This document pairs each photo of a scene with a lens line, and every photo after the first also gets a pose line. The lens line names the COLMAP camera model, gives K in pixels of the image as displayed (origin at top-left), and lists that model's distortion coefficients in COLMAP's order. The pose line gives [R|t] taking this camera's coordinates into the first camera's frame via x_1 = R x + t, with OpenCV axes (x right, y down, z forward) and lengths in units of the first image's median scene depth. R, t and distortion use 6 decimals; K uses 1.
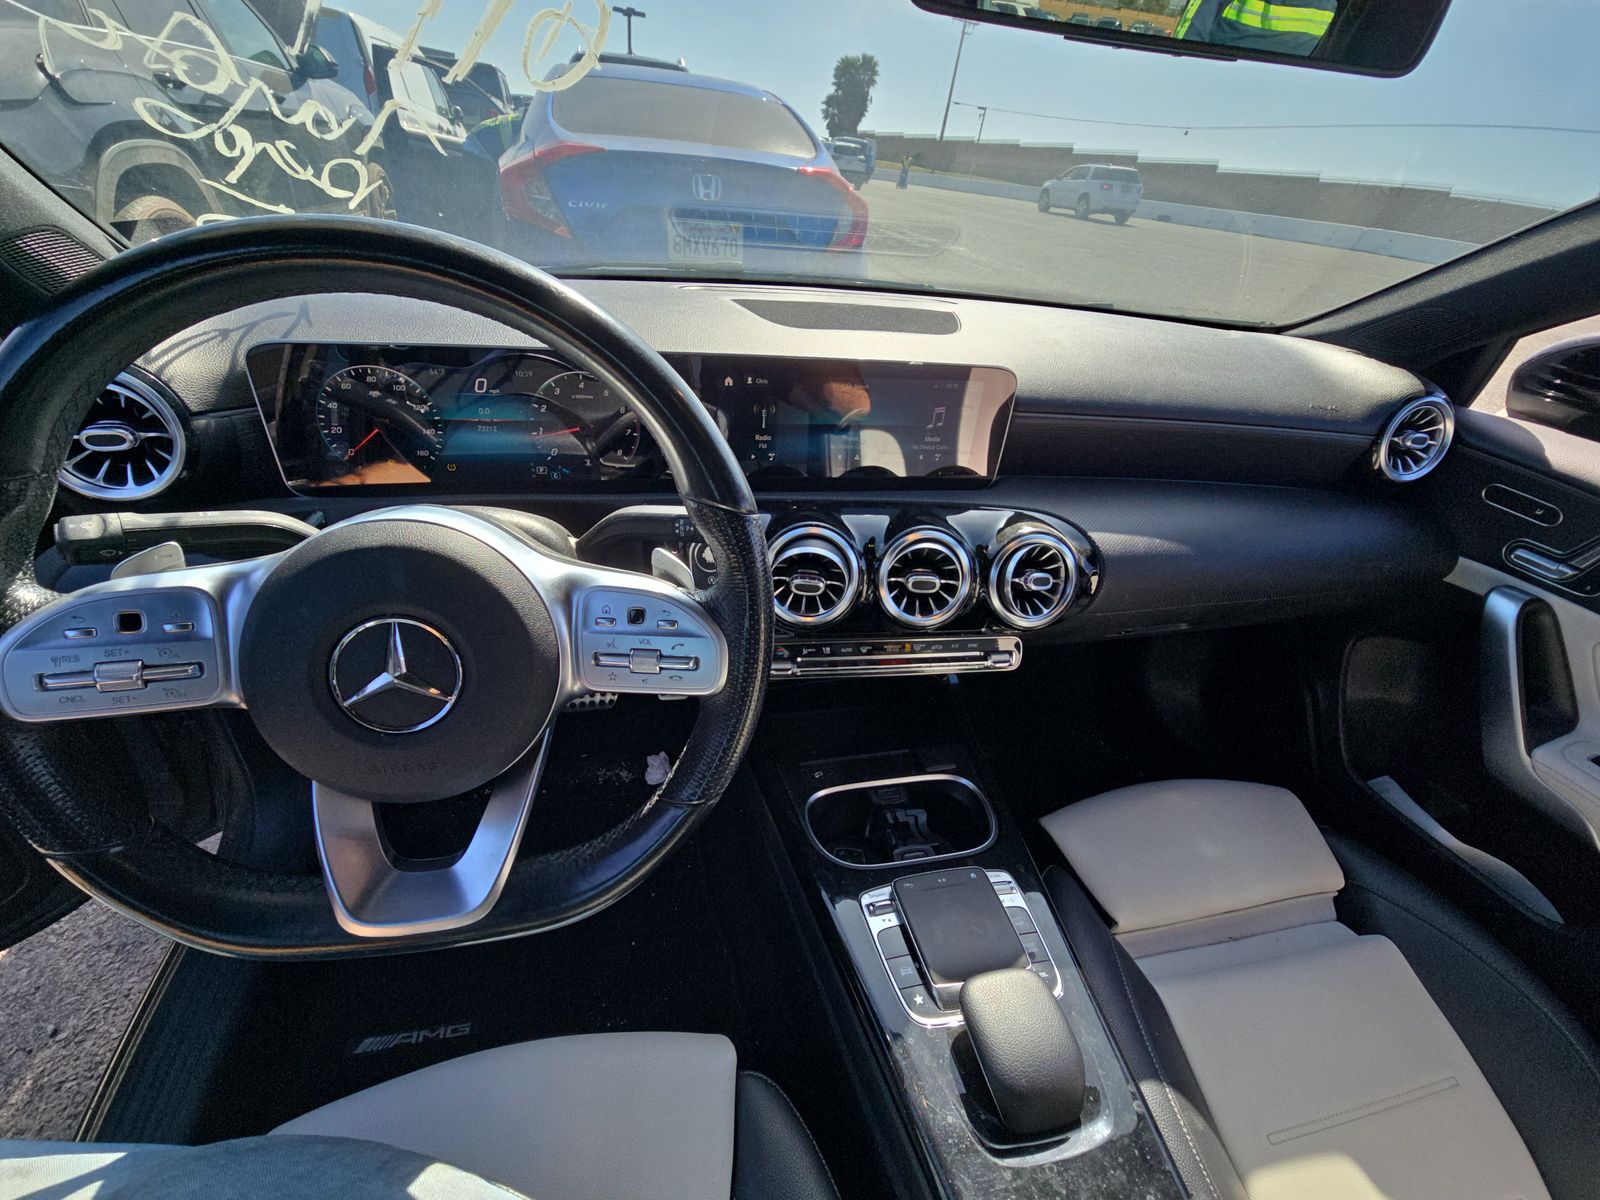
lens RADIAL K [[643.7, 0, 800.0], [0, 643.7, 600.0], [0, 0, 1]] dist [0.001997, -0.006282]
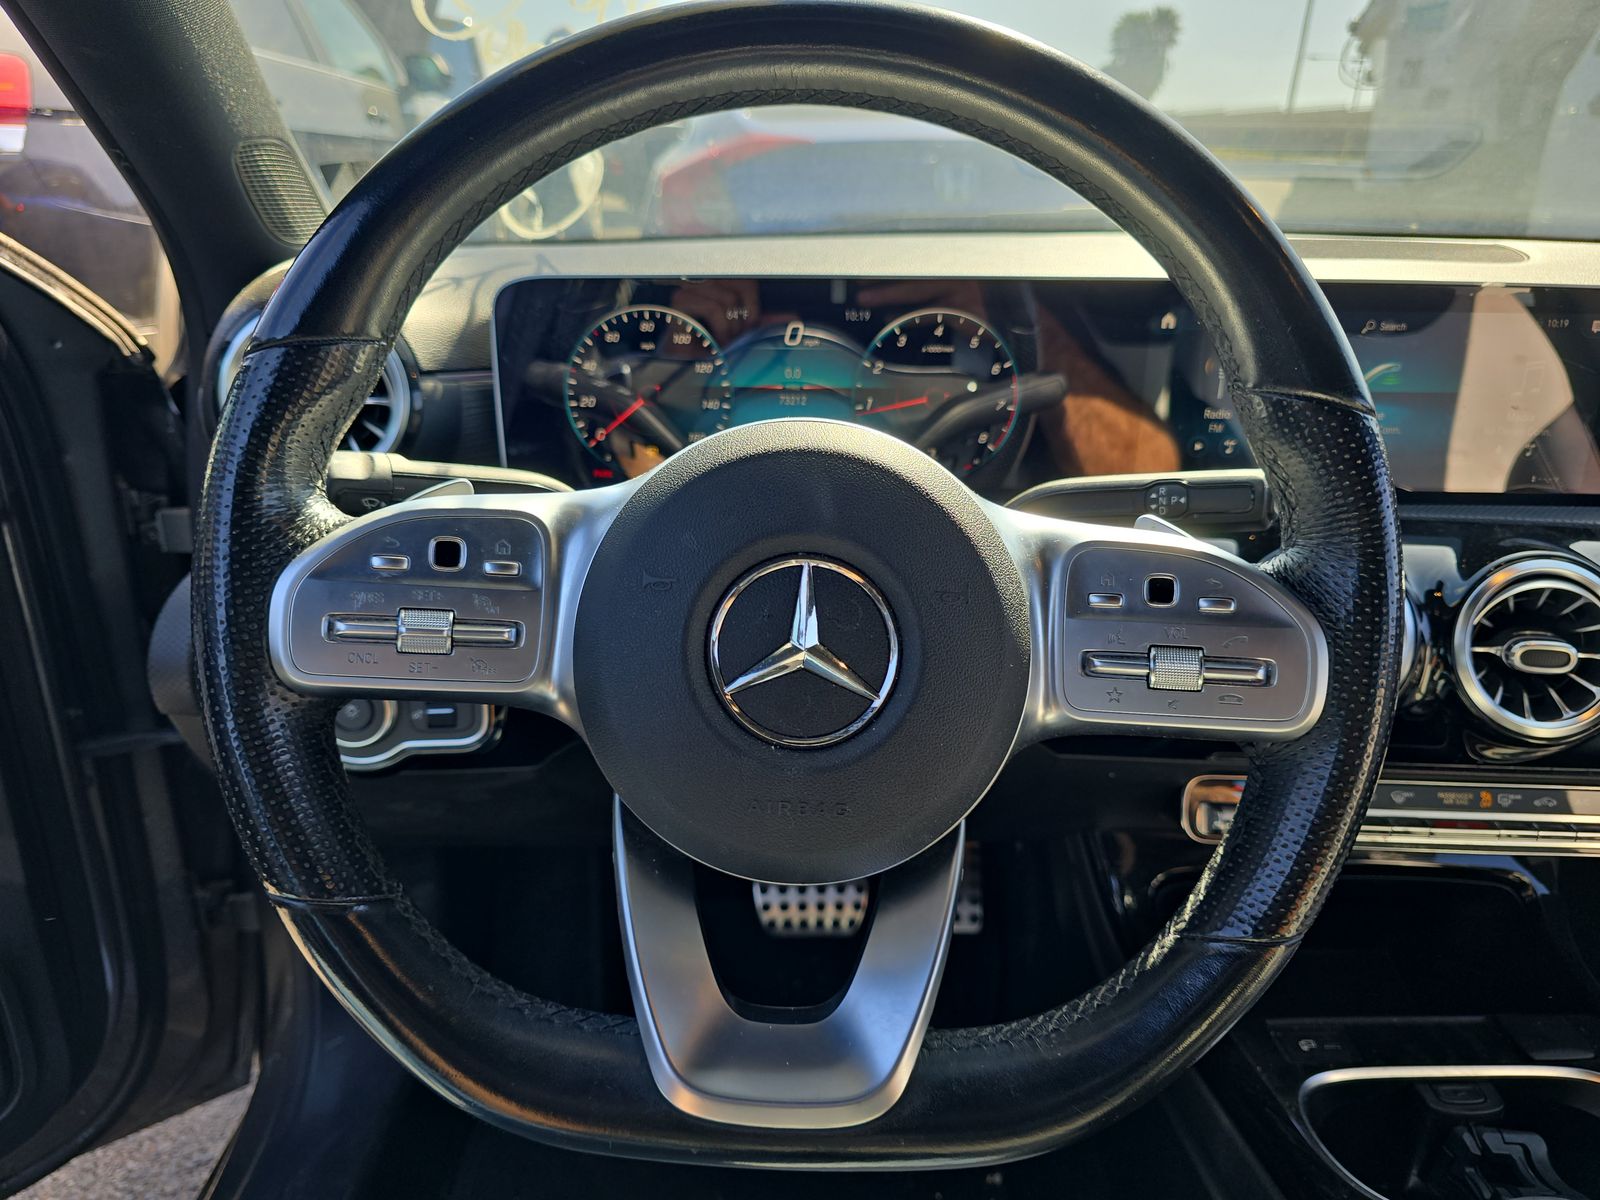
lens RADIAL K [[1099.4, 0, 800.0], [0, 1099.4, 600.0], [0, 0, 1]] dist [0.004647, -0.040467]
pose [[0.975090, 0.002811, -0.221794, -0.209730], [-0.053053, 0.973852, -0.220902, 0.161814], [0.215373, 0.227166, 0.949742, -0.011062]]
